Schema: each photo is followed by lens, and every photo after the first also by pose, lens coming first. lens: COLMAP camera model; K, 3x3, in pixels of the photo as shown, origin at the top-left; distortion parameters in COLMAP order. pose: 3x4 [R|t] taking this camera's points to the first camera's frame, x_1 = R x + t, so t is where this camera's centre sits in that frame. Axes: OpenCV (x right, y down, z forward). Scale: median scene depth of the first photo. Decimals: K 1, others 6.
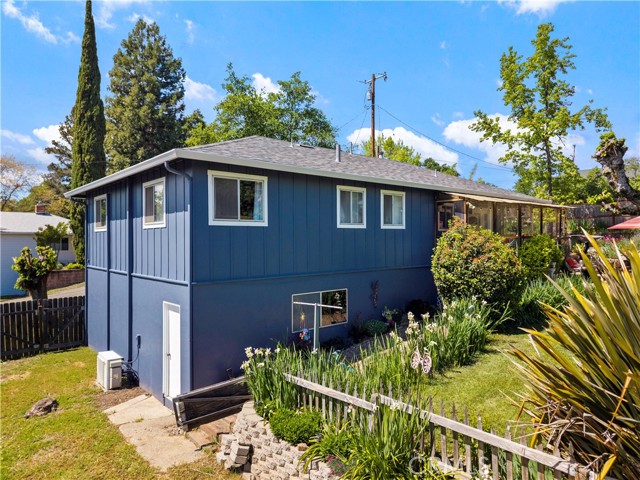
lens RADIAL K [[428.1, 0, 316.4], [0, 428.1, 239.6], [0, 0, 1]] dist [0.027074, -0.029820]
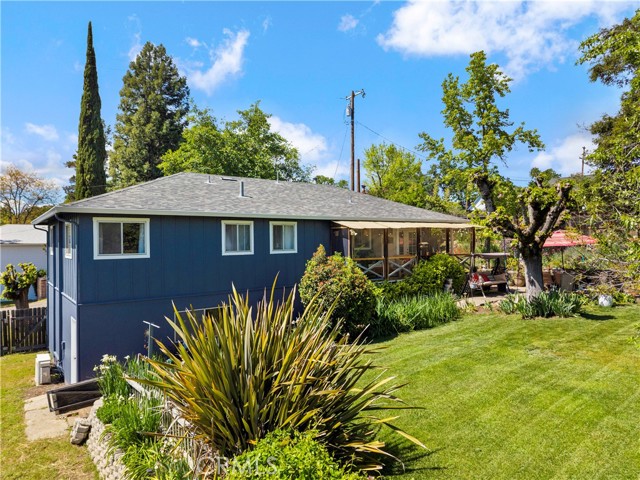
lens RADIAL K [[428.1, 0, 316.4], [0, 428.1, 239.6], [0, 0, 1]] dist [0.027074, -0.029820]
pose [[0.997449, -0.005407, -0.071180, 0.305280], [0.005334, 0.999985, -0.001206, -0.052729], [0.071185, 0.000823, 0.997463, -0.150914]]
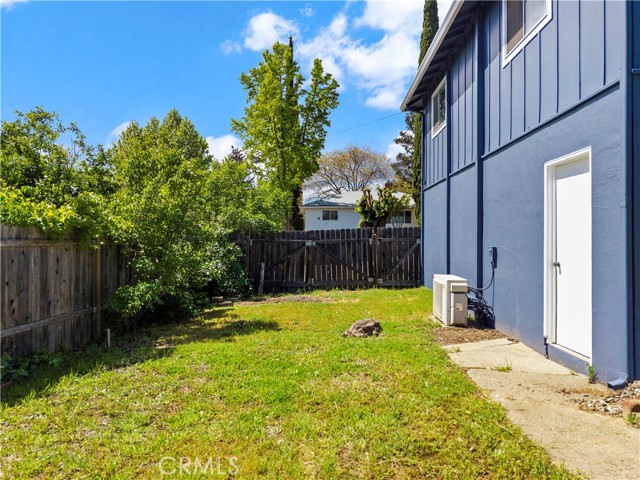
lens RADIAL K [[428.1, 0, 316.4], [0, 428.1, 239.6], [0, 0, 1]] dist [0.027074, -0.029820]
pose [[0.733219, 0.004583, -0.679977, -0.132032], [-0.001264, 0.999985, 0.005377, 0.153569], [0.679991, -0.003083, 0.733214, 0.272393]]
